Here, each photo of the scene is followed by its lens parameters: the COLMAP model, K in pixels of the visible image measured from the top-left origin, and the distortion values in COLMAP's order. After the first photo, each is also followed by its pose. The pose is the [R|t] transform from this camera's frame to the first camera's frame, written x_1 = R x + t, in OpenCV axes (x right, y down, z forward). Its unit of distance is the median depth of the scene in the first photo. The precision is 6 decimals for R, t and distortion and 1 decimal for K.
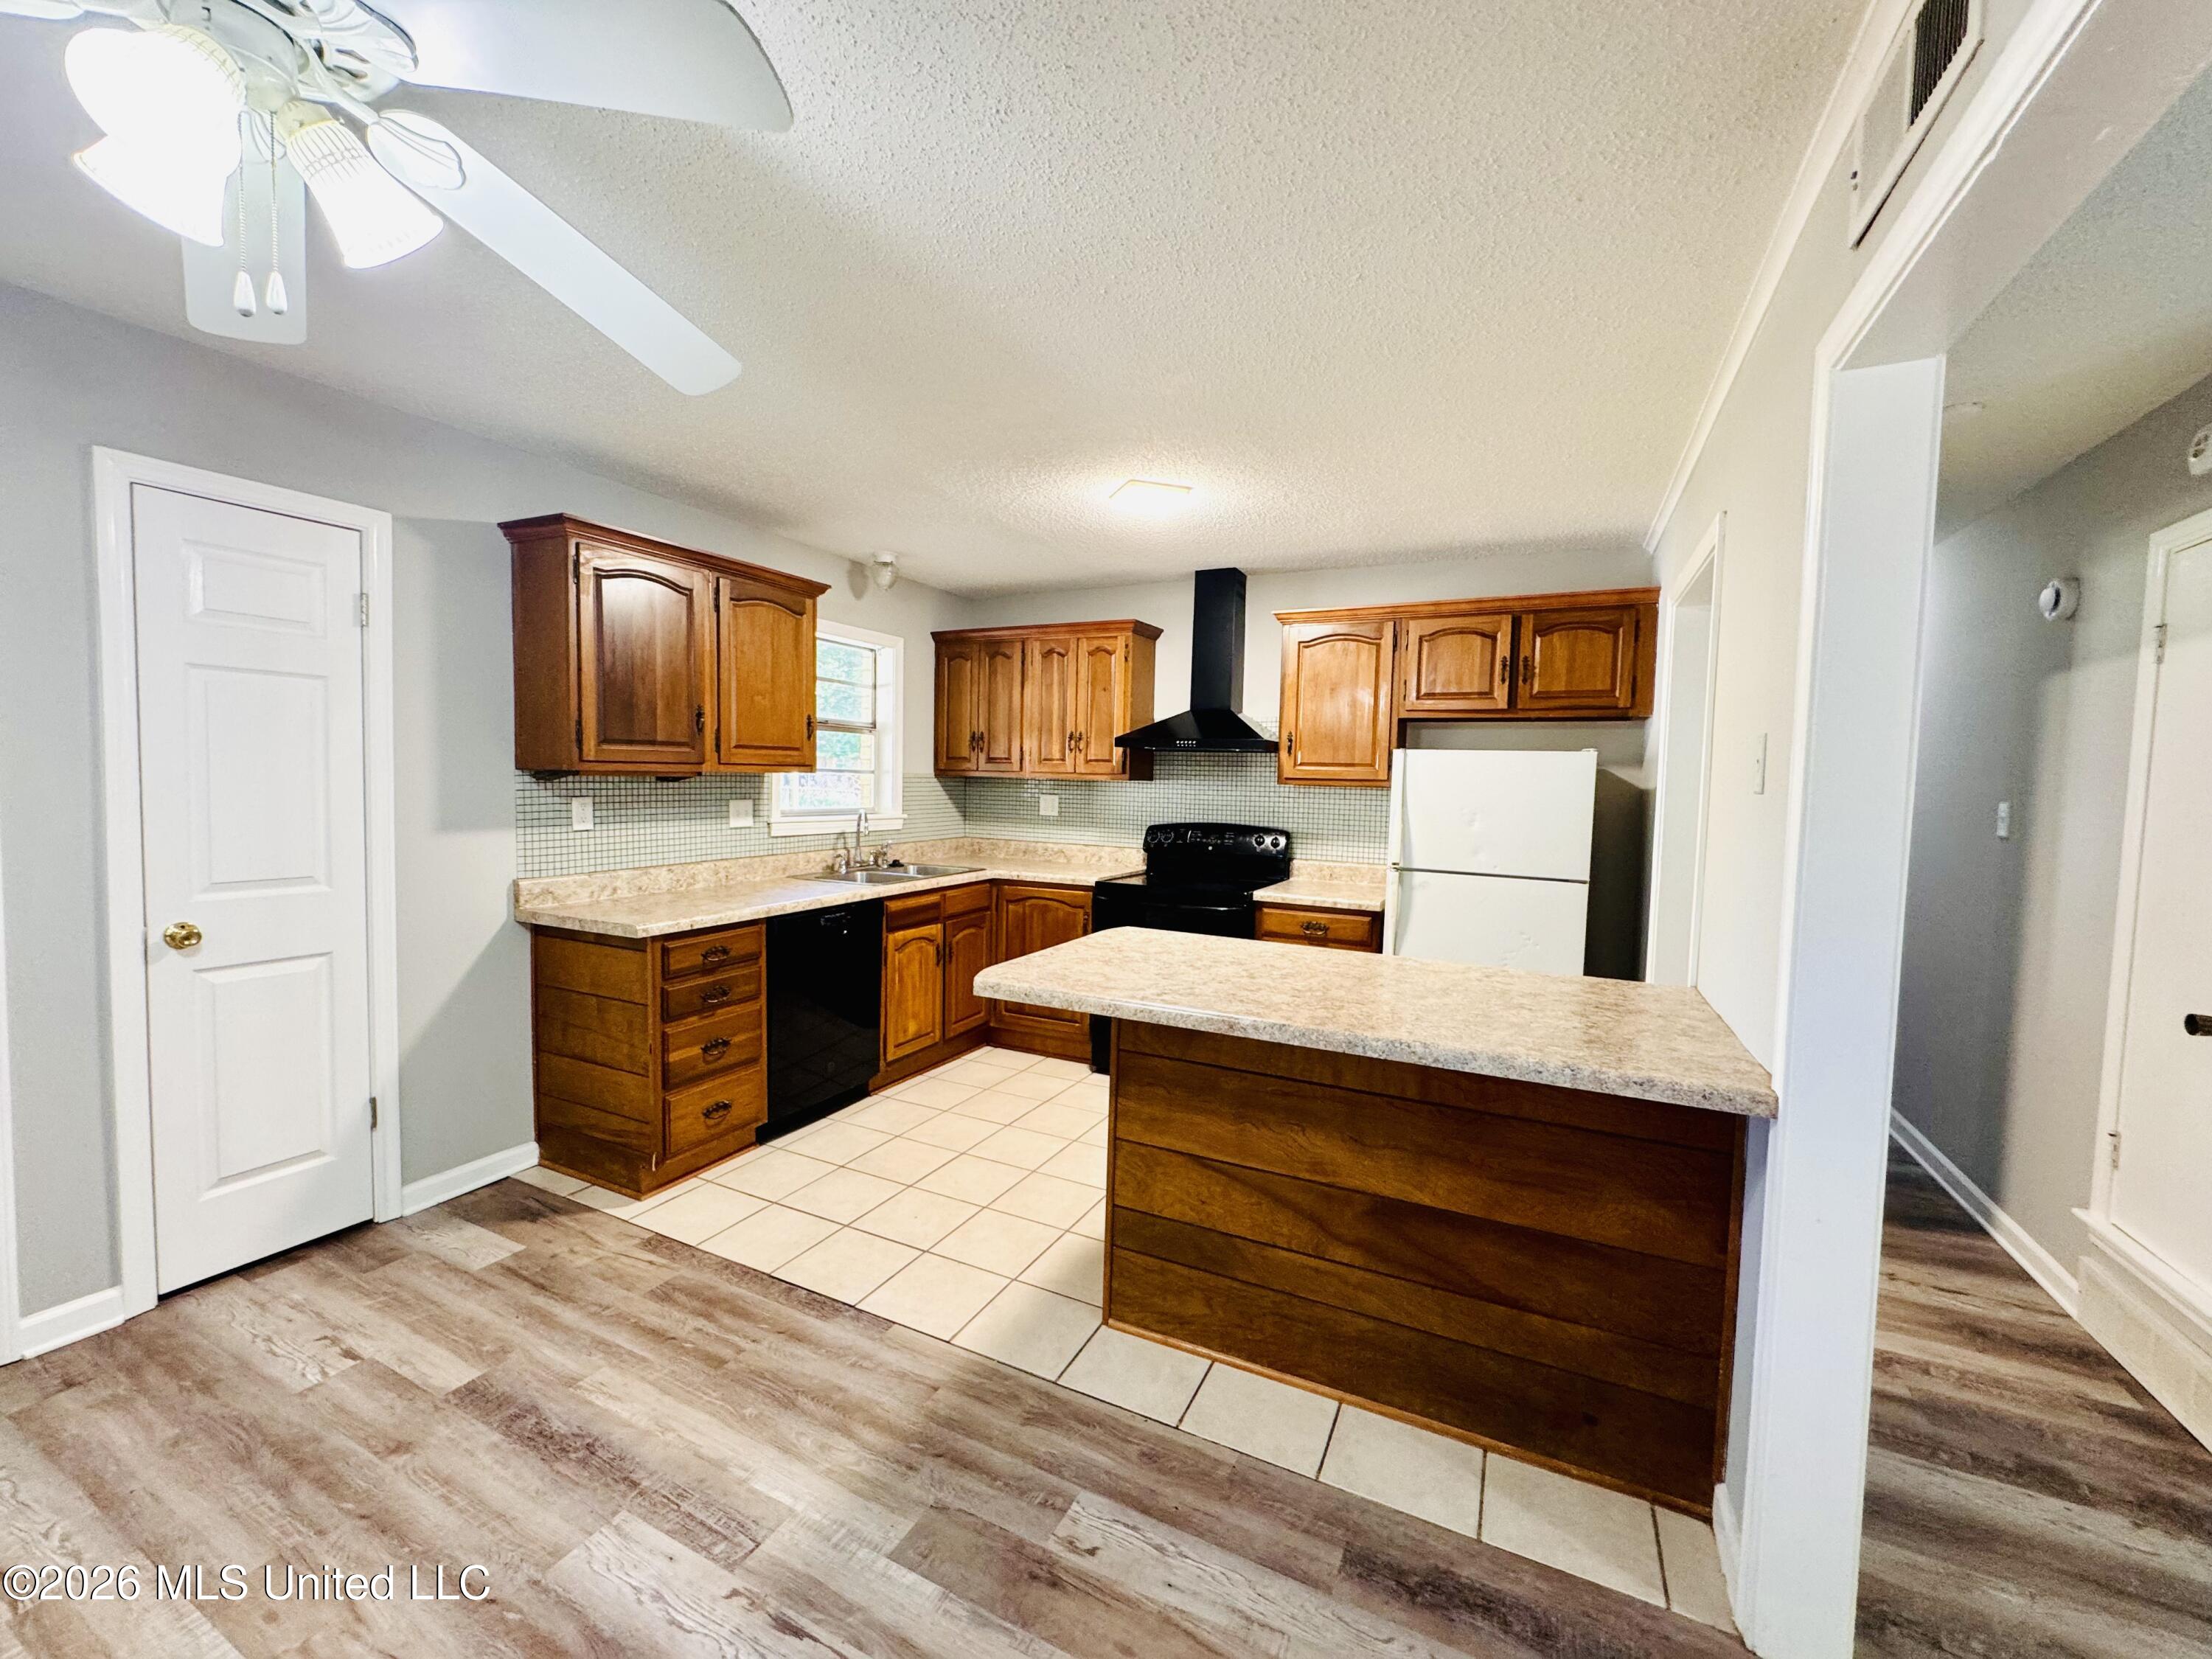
lens RADIAL K [[885.5, 0, 1109.4], [0, 885.5, 825.1], [0, 0, 1]] dist [-0.002355, 0.000259]
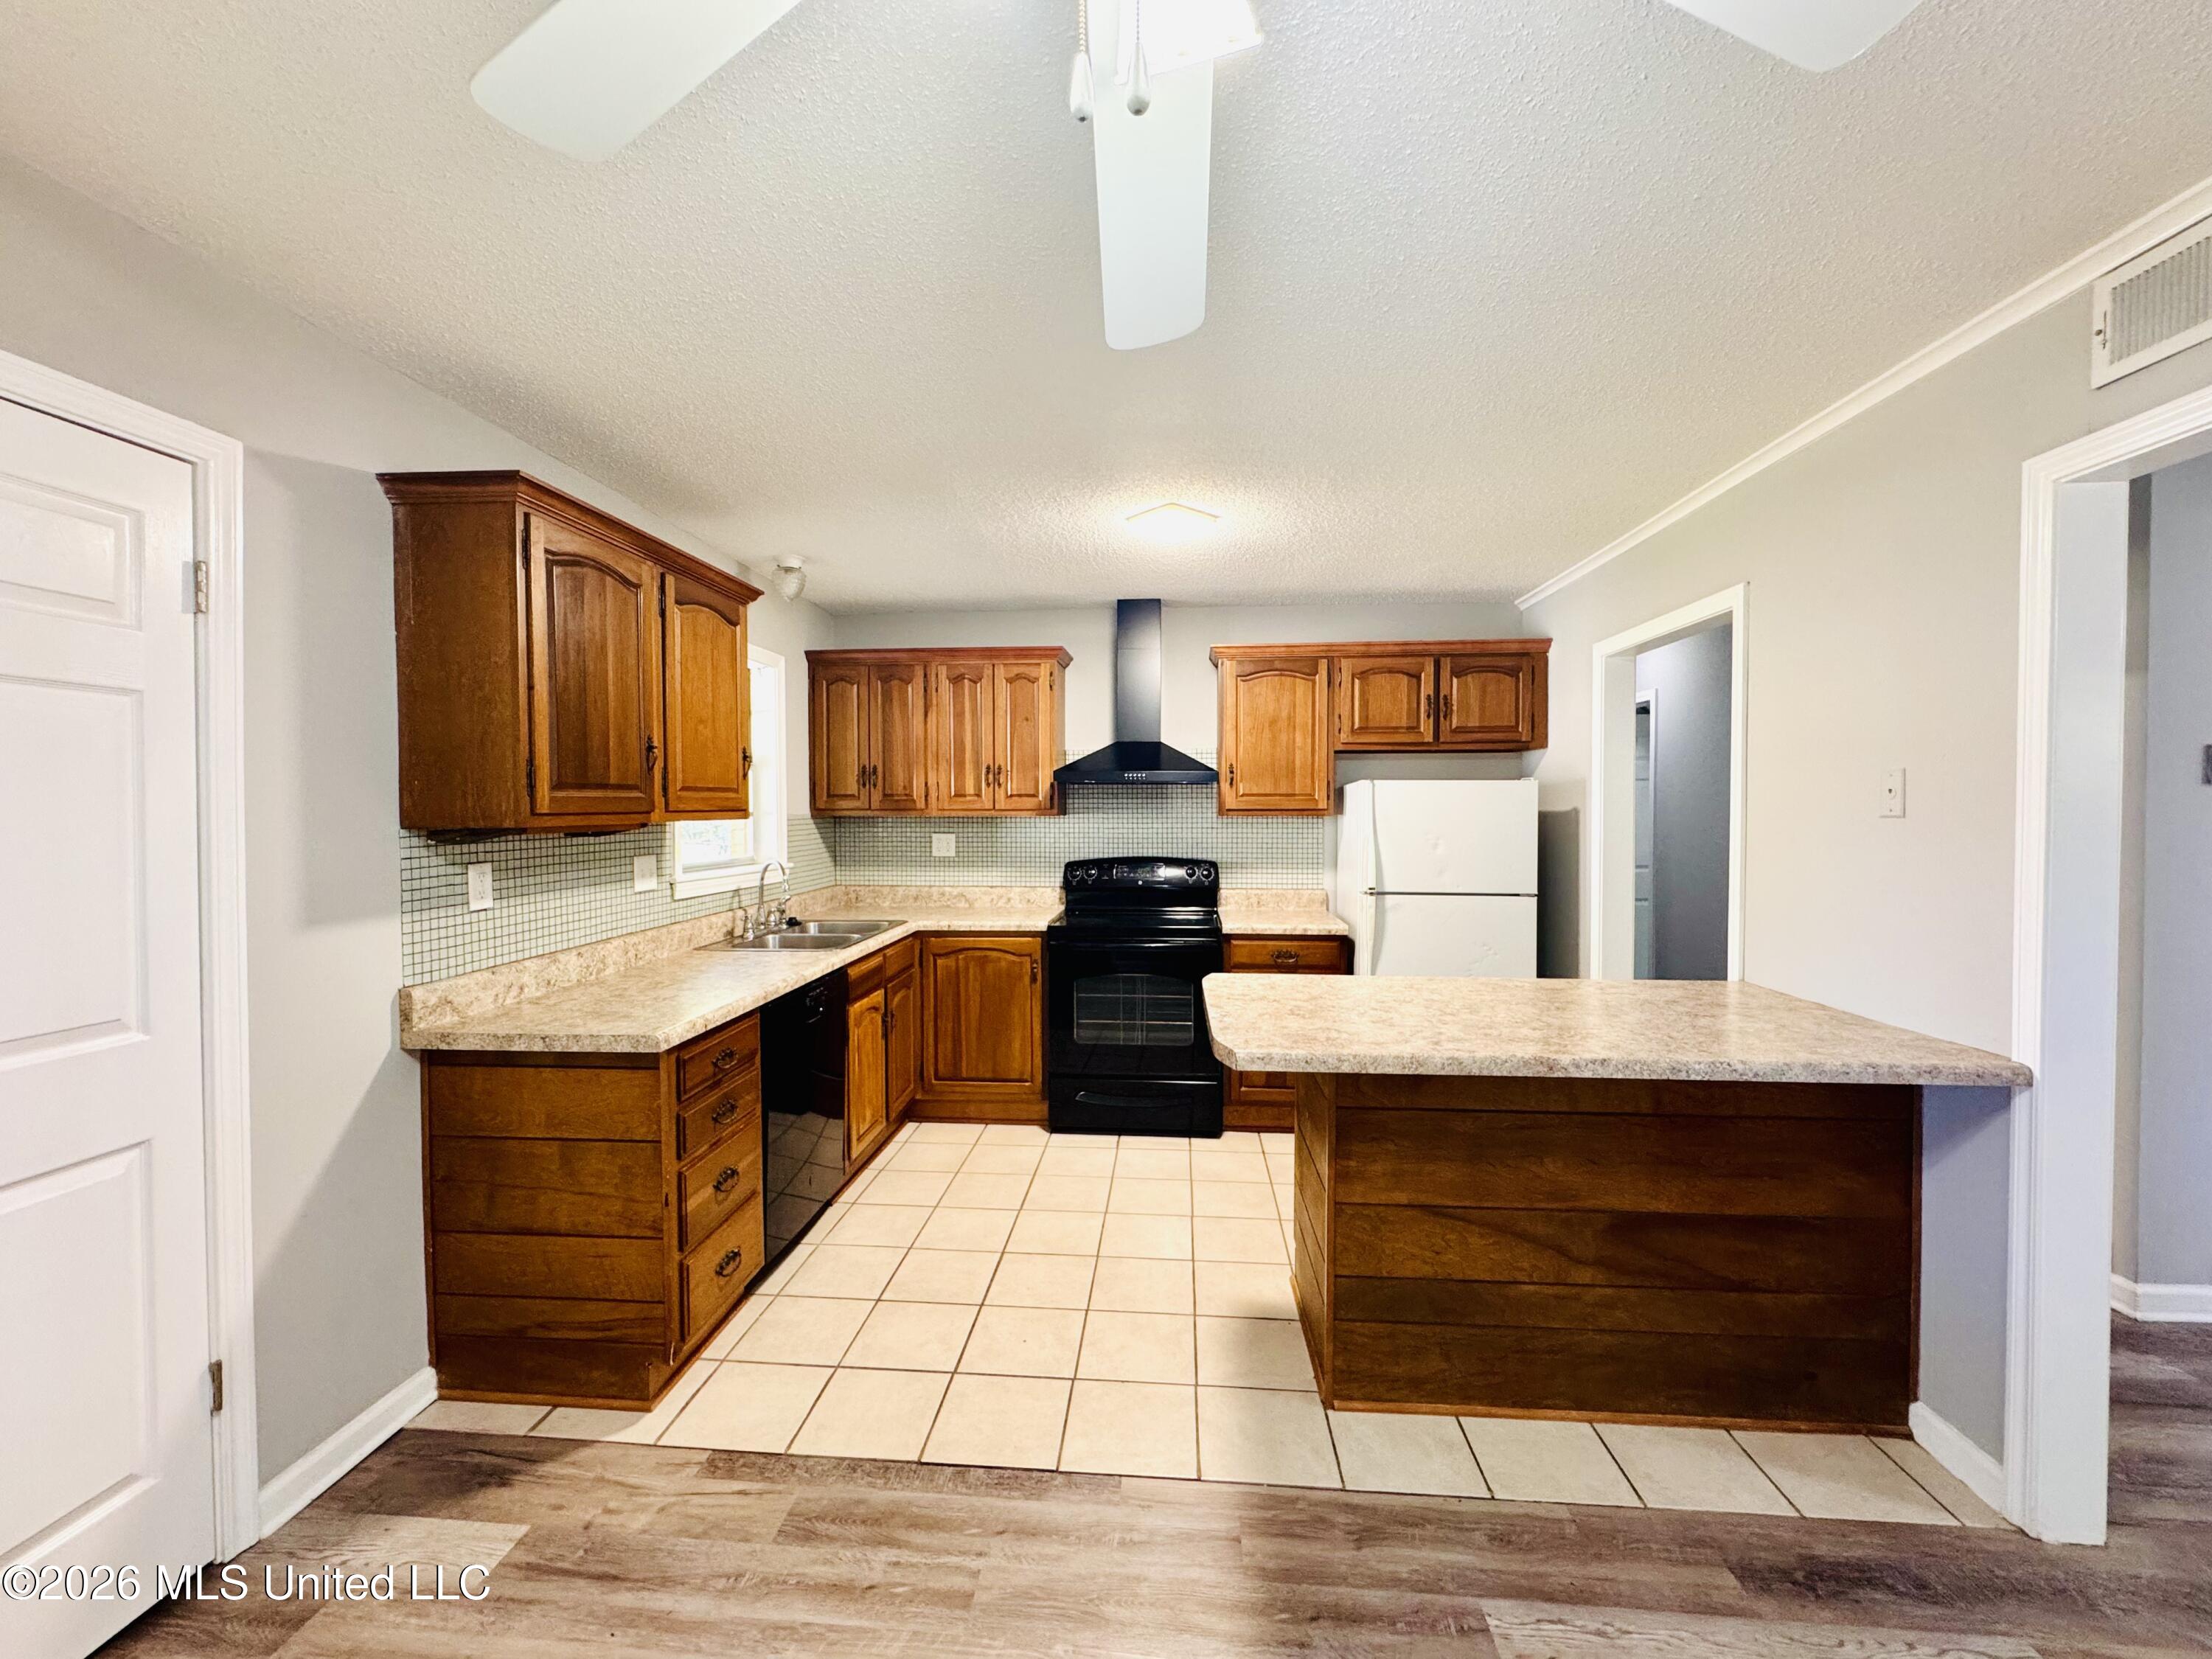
lens RADIAL K [[885.5, 0, 1109.1], [0, 885.5, 824.8], [0, 0, 1]] dist [-0.002355, 0.000259]
pose [[0.929567, -0.032918, 0.367180, -0.445606], [0.044068, 0.998786, -0.022022, -0.028810], [-0.366009, 0.036652, 0.929889, 0.167683]]
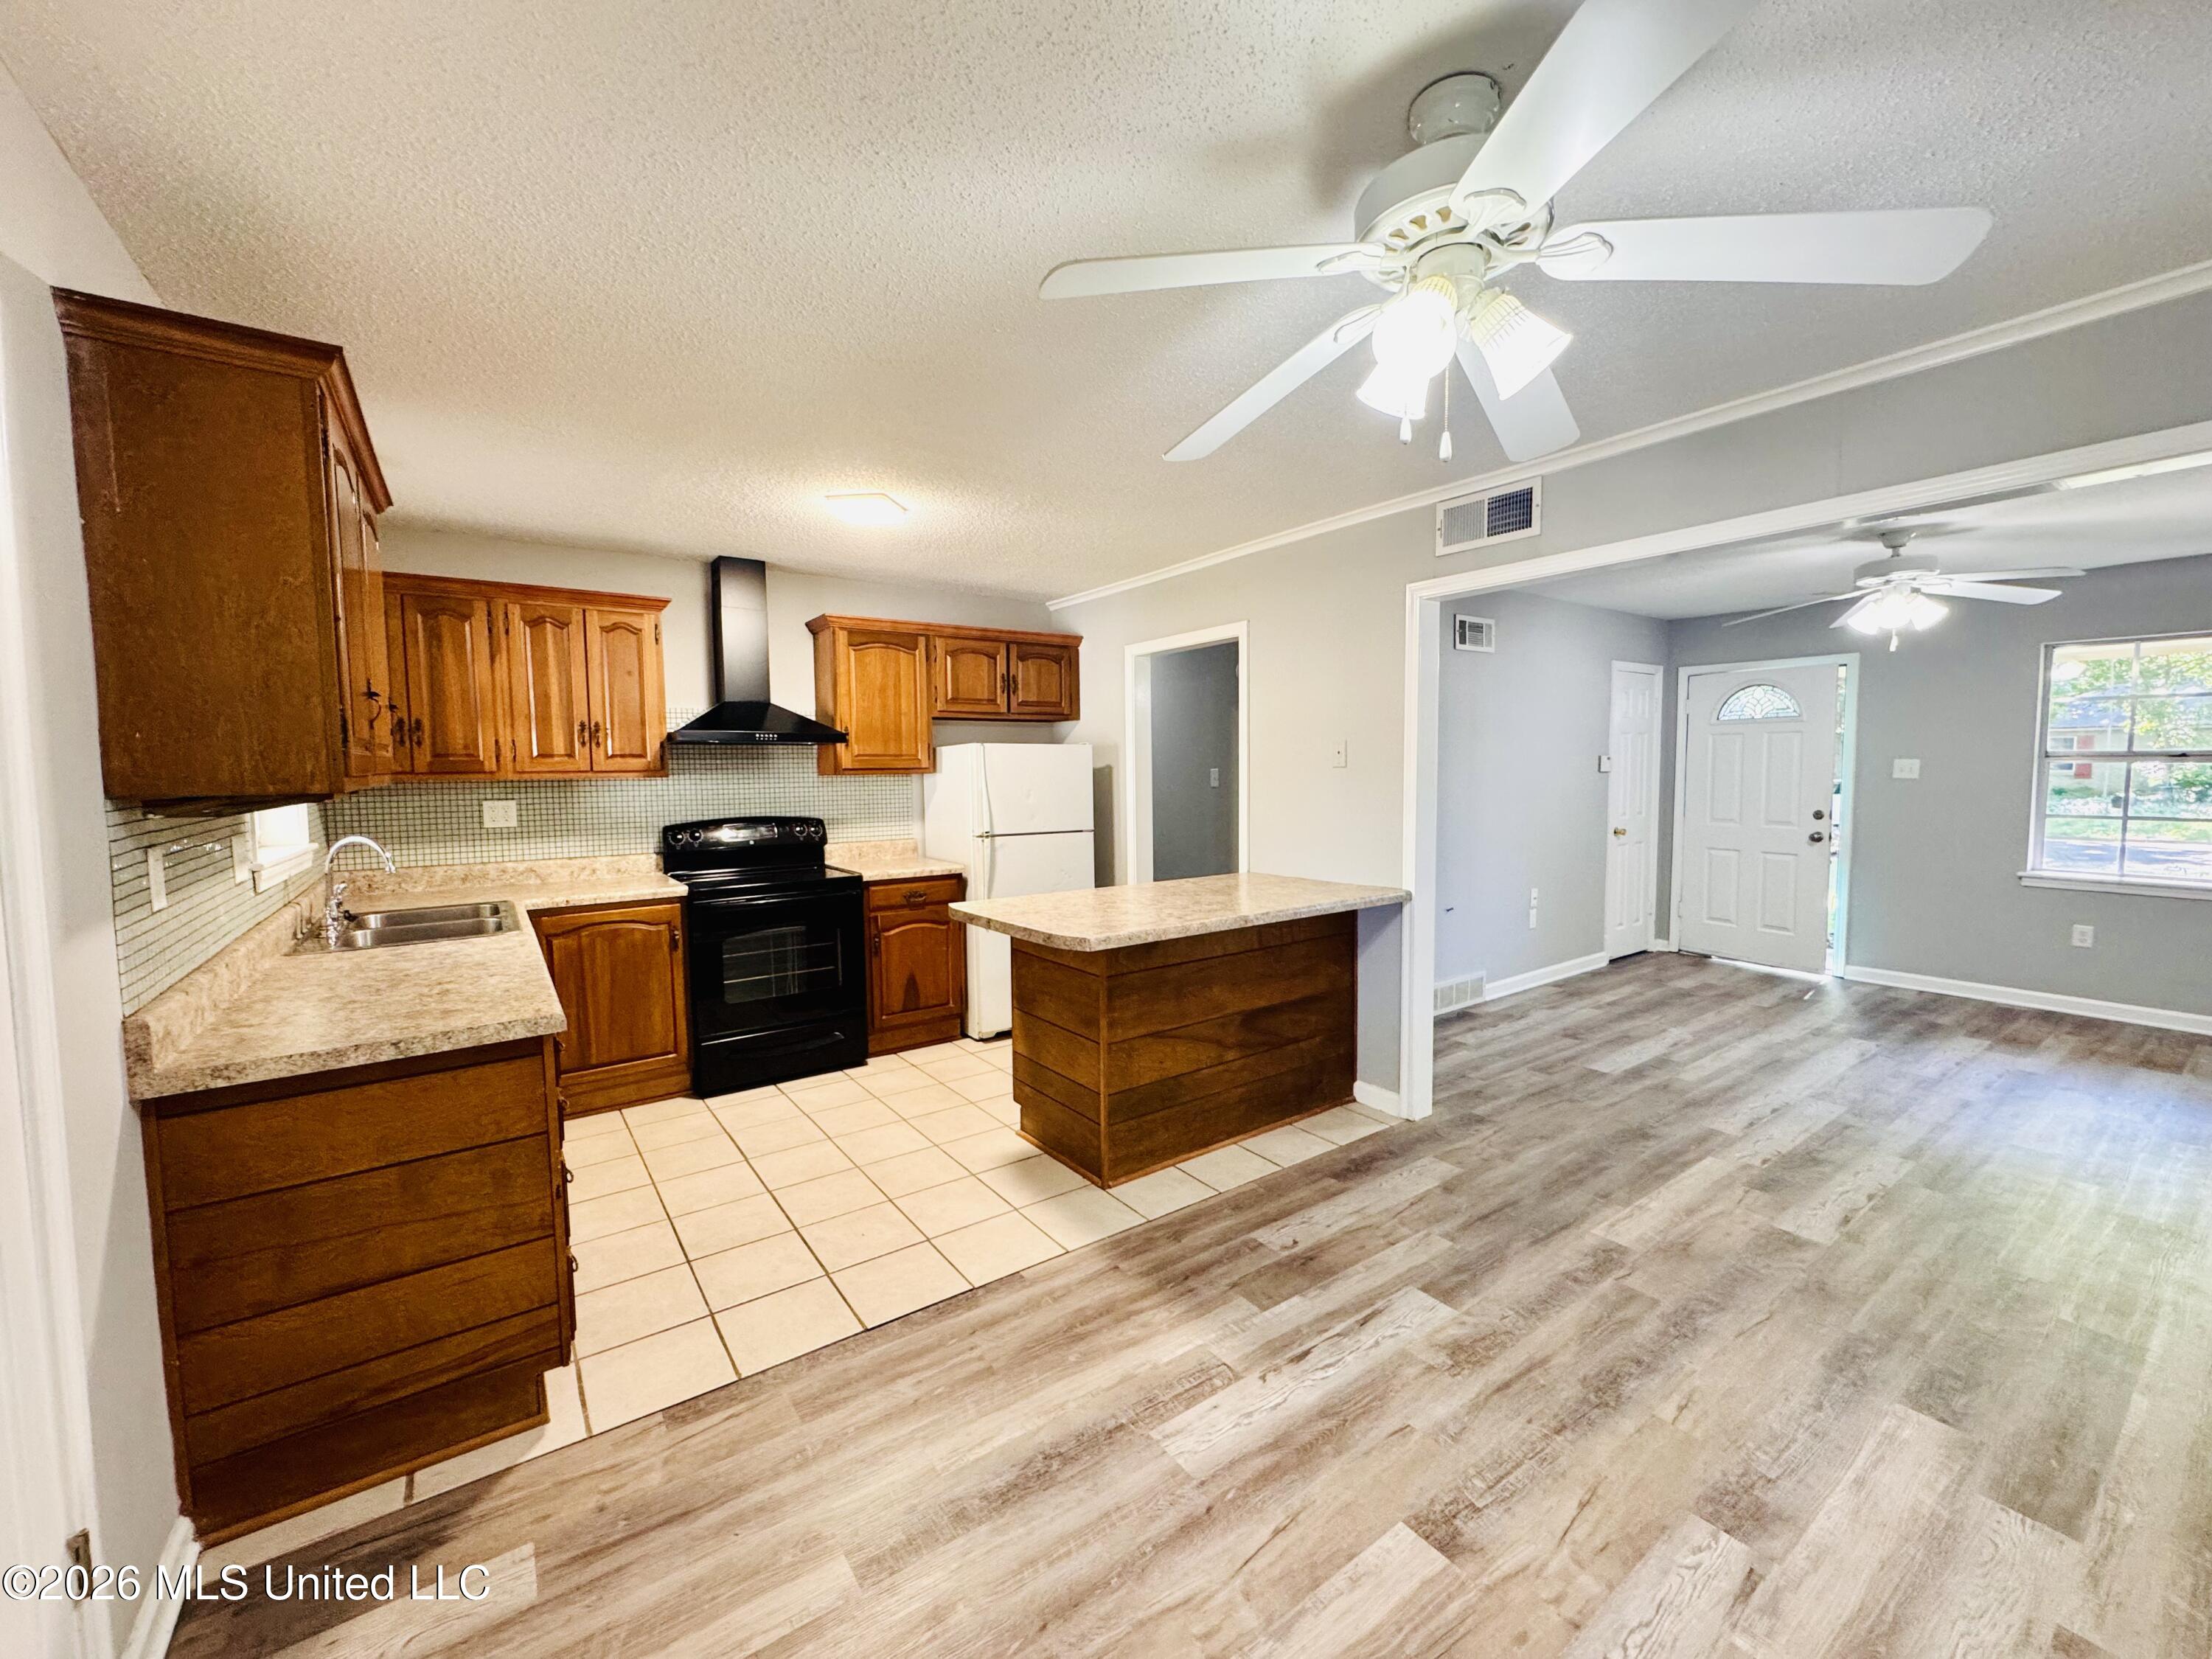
lens RADIAL K [[885.5, 0, 1111.0], [0, 885.5, 824.0], [0, 0, 1]] dist [-0.002355, 0.000259]
pose [[0.468083, -0.087002, 0.879391, -0.916053], [0.070067, 0.995663, 0.061209, -0.043498], [-0.880902, 0.032966, 0.472149, 0.296107]]
